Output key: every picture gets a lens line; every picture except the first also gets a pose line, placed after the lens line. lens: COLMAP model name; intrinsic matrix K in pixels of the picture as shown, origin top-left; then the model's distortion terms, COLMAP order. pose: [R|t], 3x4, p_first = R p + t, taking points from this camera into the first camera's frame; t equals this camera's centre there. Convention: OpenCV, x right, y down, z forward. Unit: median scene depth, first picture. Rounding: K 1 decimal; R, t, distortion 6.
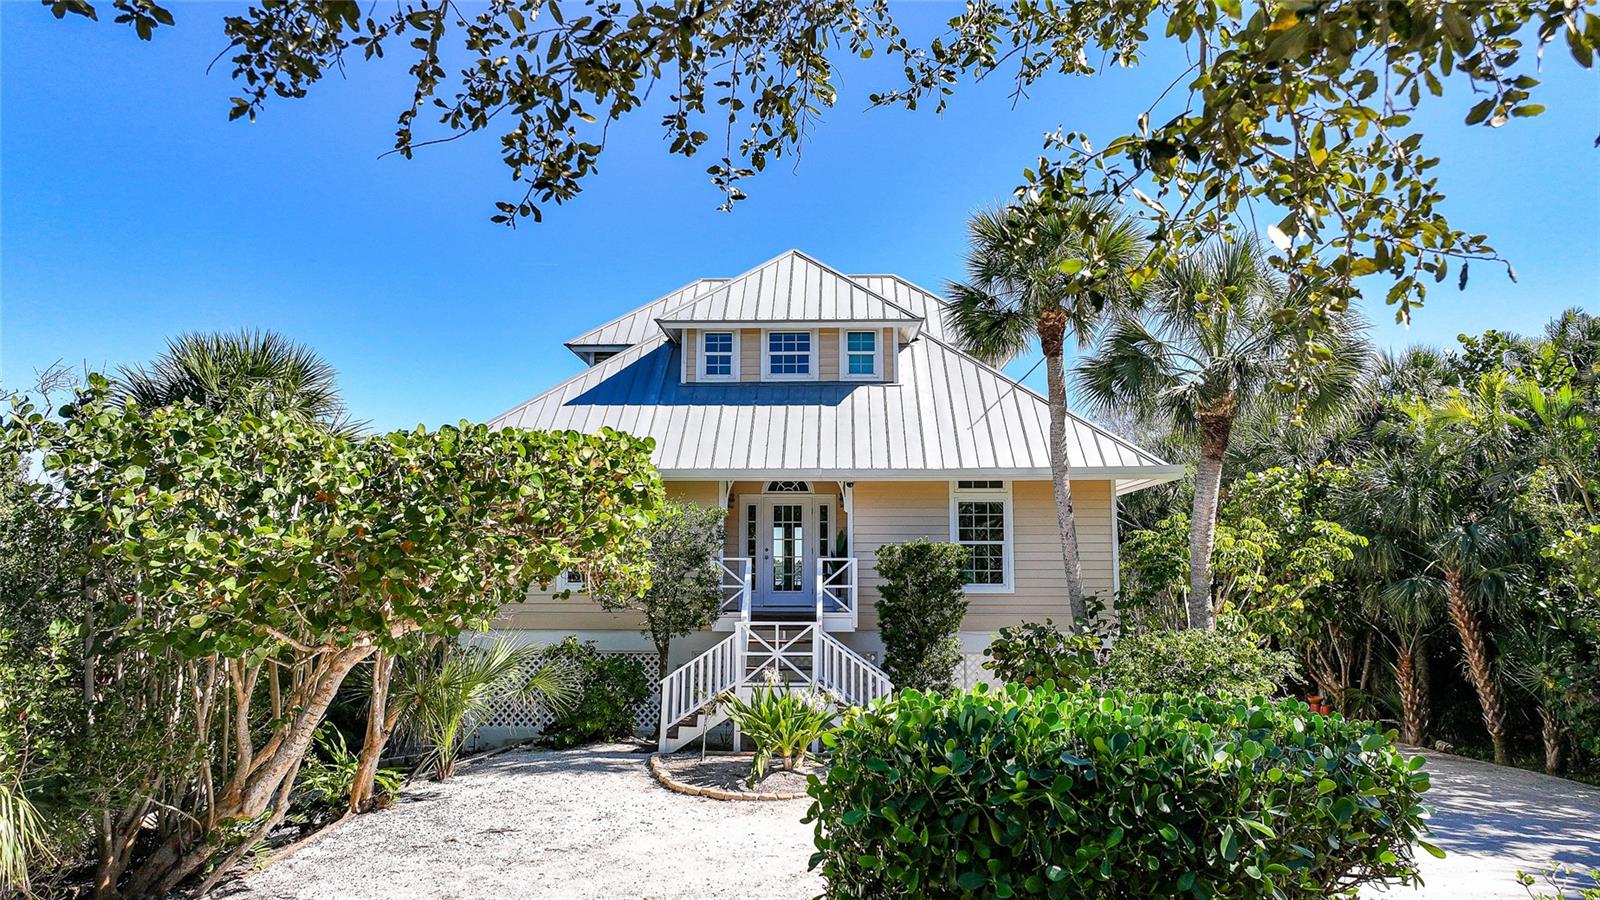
lens RADIAL K [[1121.4, 0, 803.2], [0, 1121.4, 447.7], [0, 0, 1]] dist [0.003748, 0.006071]
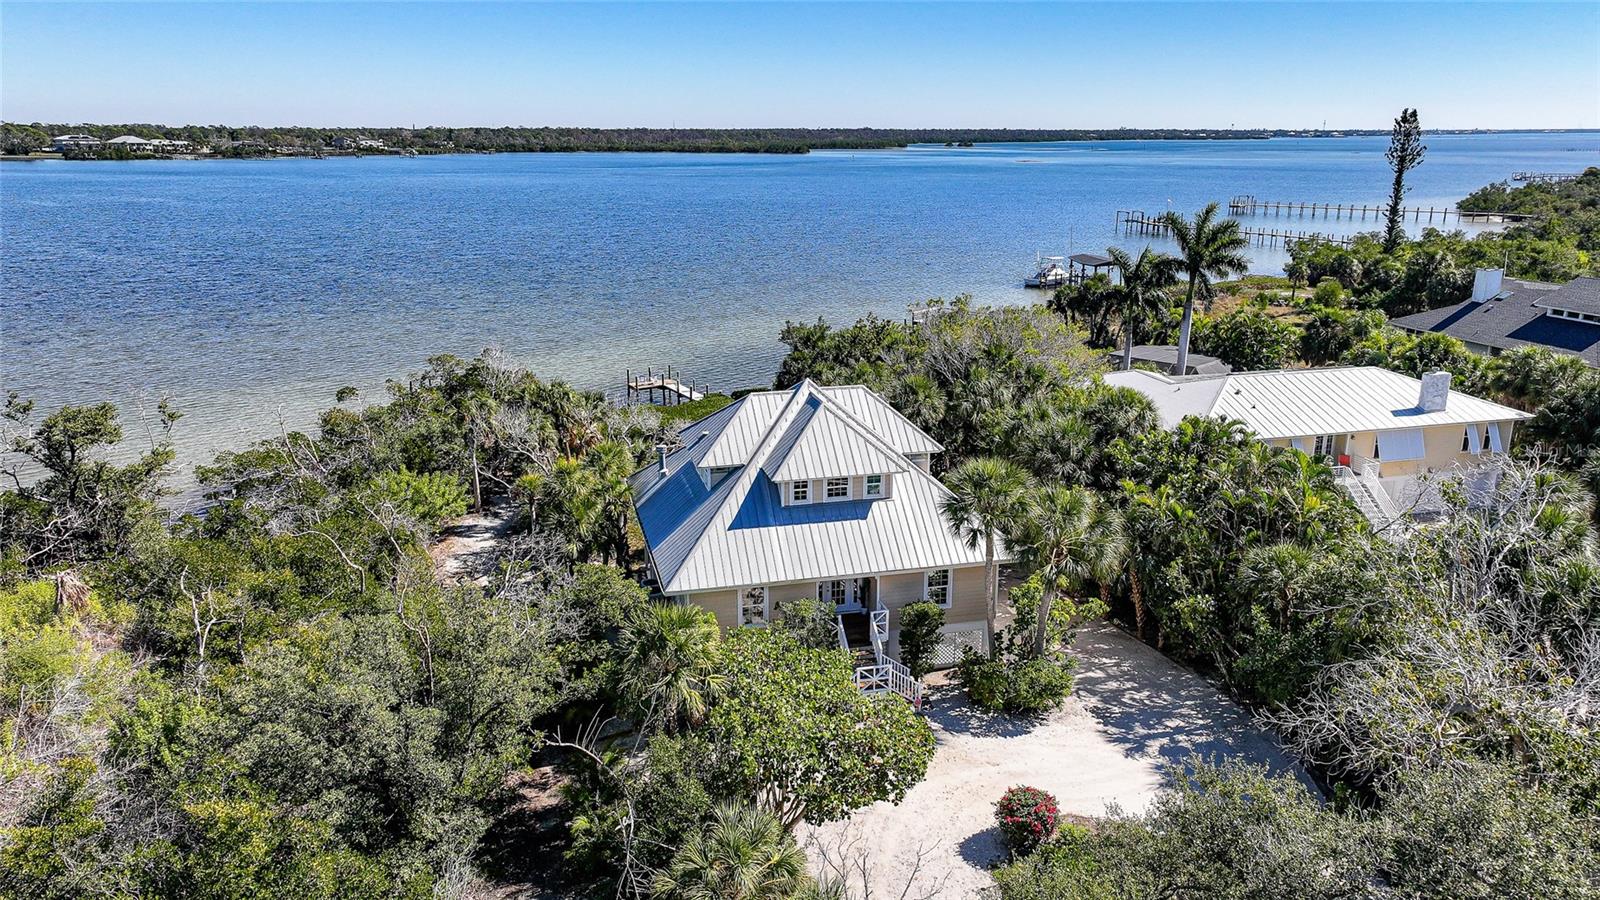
lens RADIAL K [[1121.4, 0, 806.5], [0, 1121.4, 452.4], [0, 0, 1]] dist [0.003748, 0.006071]
pose [[0.962377, -0.078501, 0.260130, -0.559442], [-0.027153, 0.924779, 0.379534, -0.869099], [-0.270357, -0.372318, 0.887855, -0.652720]]
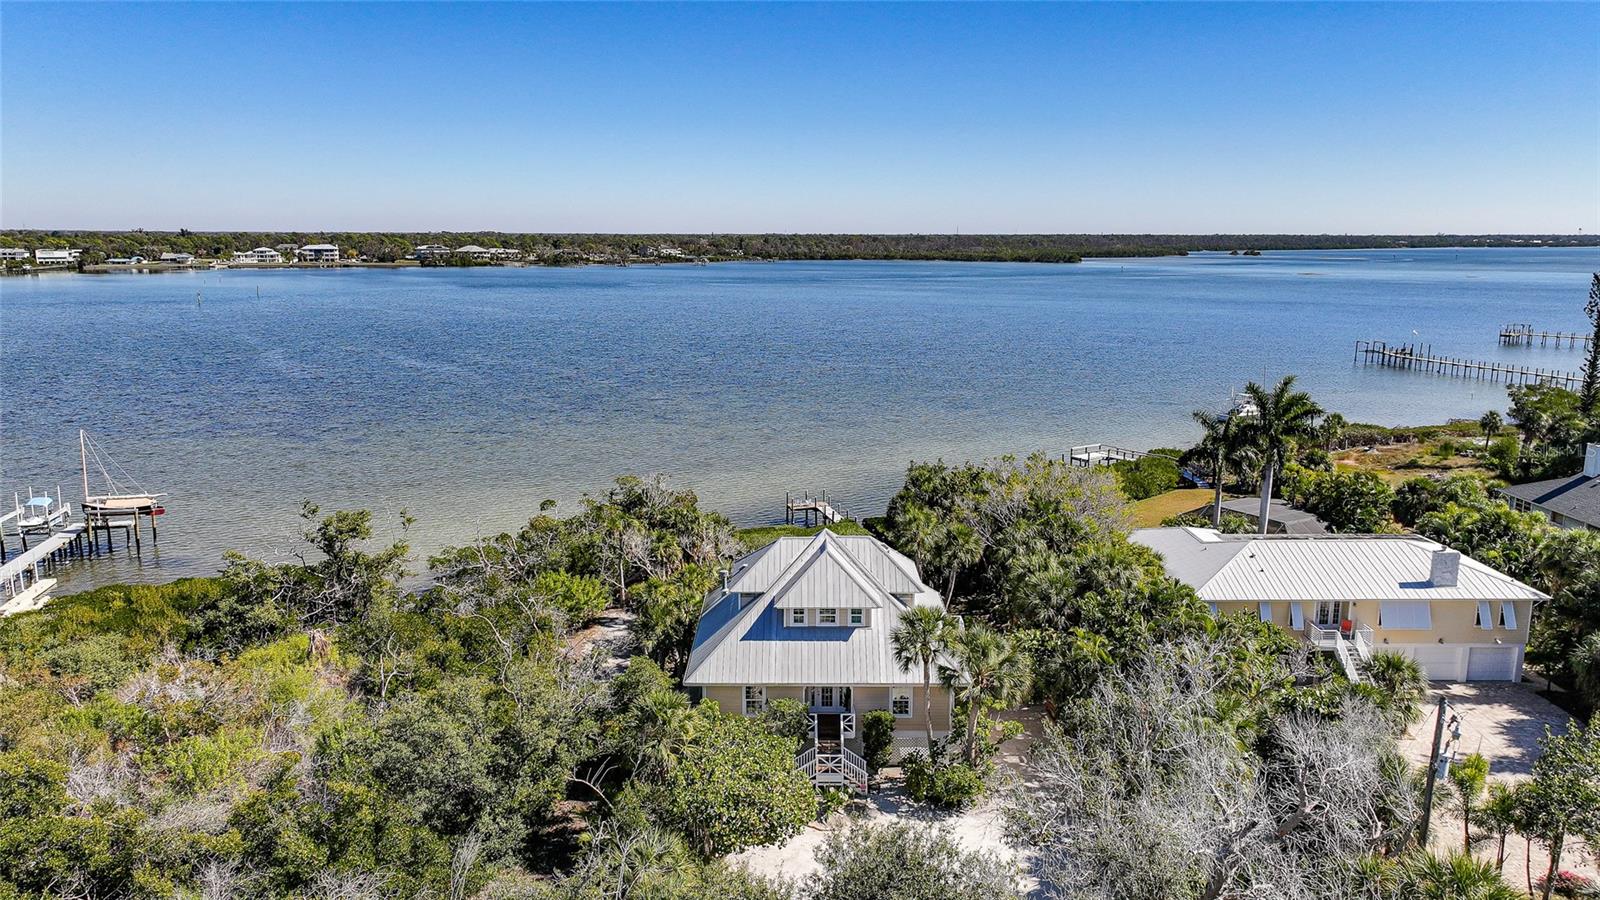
lens RADIAL K [[1121.4, 0, 802.6], [0, 1121.4, 452.3], [0, 0, 1]] dist [0.003748, 0.006071]
pose [[0.999645, -0.008463, 0.025255, -0.129369], [0.000489, 0.953854, 0.300272, -1.195192], [-0.026630, -0.300153, 0.953519, -1.279752]]
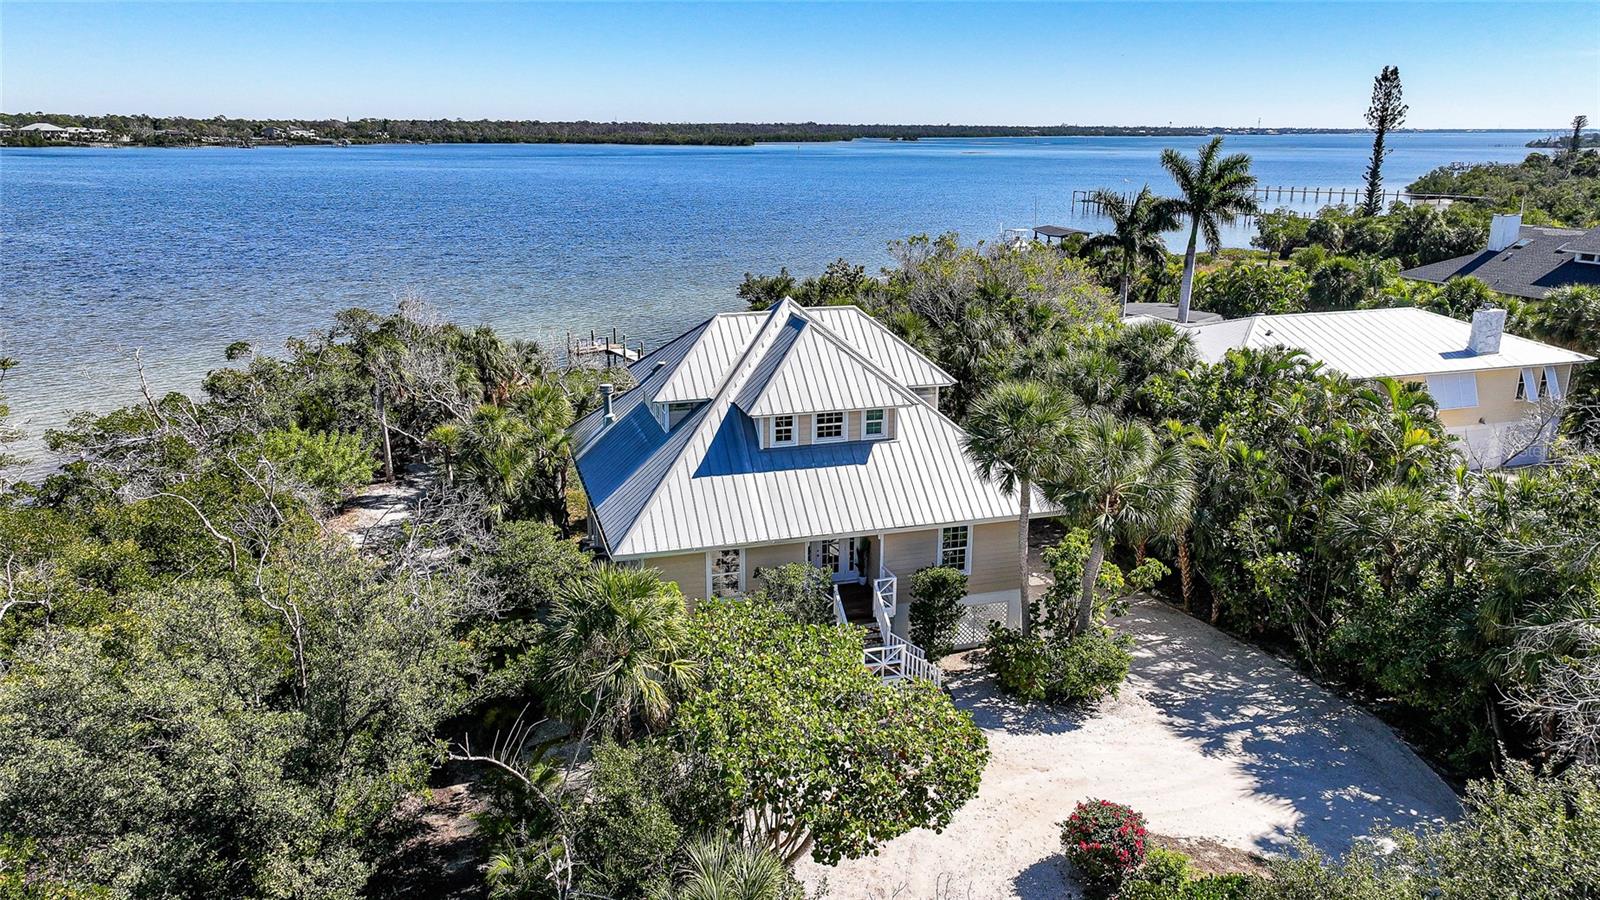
lens RADIAL K [[1121.4, 0, 808.3], [0, 1121.4, 452.0], [0, 0, 1]] dist [0.003748, 0.006071]
pose [[0.947605, -0.087971, 0.307093, -0.514229], [-0.037374, 0.924200, 0.380076, -0.632447], [-0.317251, -0.371639, 0.872488, -0.323846]]
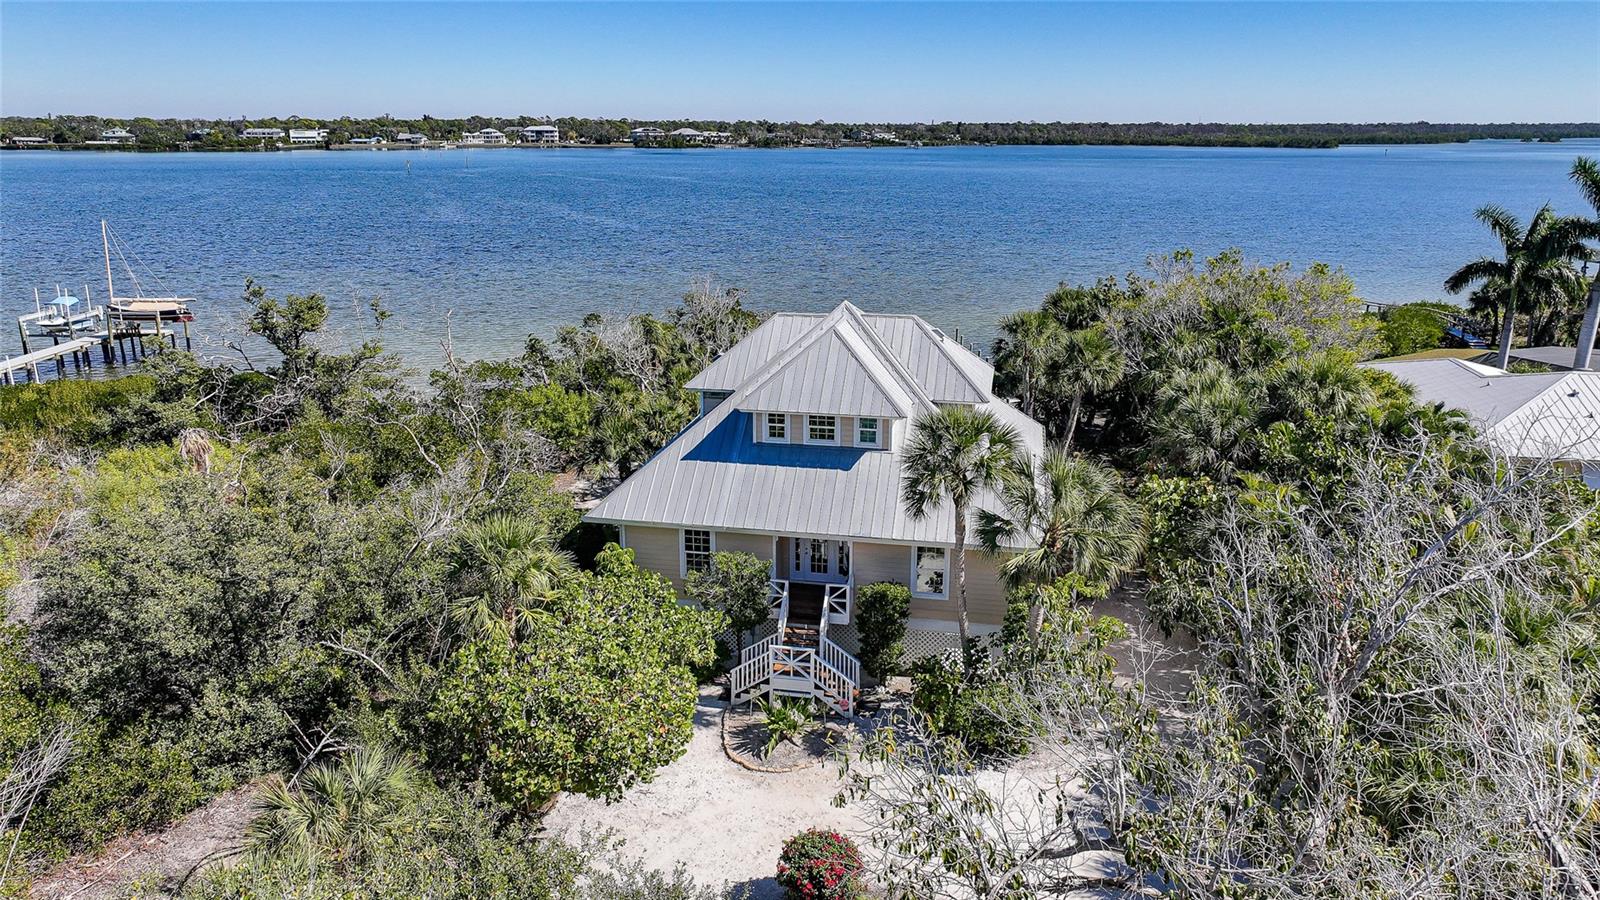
lens RADIAL K [[1121.4, 0, 800.9], [0, 1121.4, 445.5], [0, 0, 1]] dist [0.003748, 0.006071]
pose [[0.985897, 0.043043, -0.161726, 0.213027], [0.021533, 0.925701, 0.377643, -0.653616], [0.165965, -0.375799, 0.911718, -0.422501]]
